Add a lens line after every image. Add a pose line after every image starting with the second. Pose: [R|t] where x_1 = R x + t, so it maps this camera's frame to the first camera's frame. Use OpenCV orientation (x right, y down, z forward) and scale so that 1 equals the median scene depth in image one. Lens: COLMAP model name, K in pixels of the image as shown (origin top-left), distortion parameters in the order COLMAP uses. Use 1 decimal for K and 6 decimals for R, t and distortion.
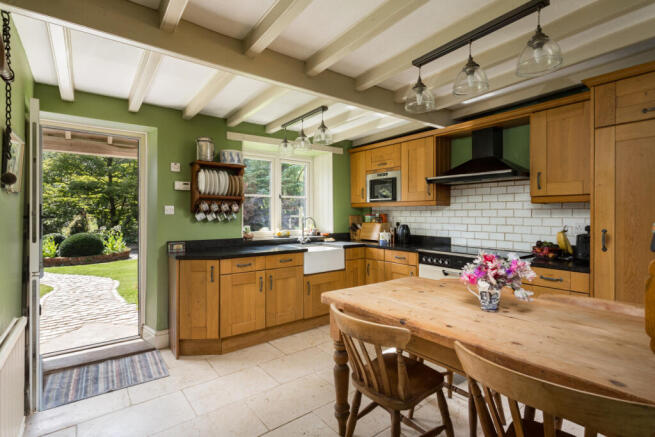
lens RADIAL K [[322.6, 0, 327.3], [0, 322.6, 215.0], [0, 0, 1]] dist [-0.003148, 0.001511]
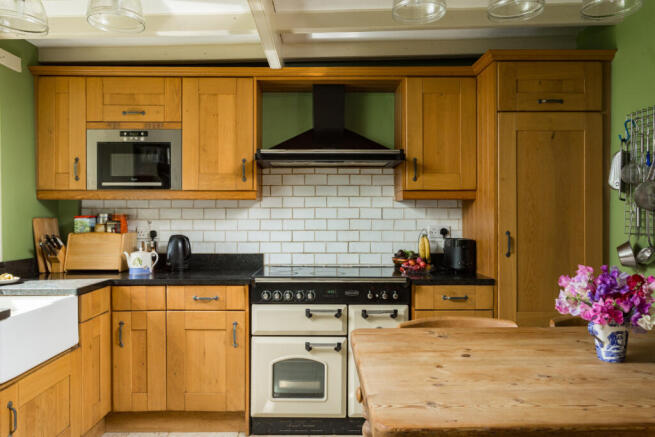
lens RADIAL K [[469.8, 0, 326.5], [0, 469.8, 218.9], [0, 0, 1]] dist [-0.002538, -0.002492]
pose [[0.595306, -0.003984, 0.803489, -0.262956], [0.004354, 0.999989, 0.001733, 0.004206], [-0.803487, 0.002467, 0.595317, 0.397352]]
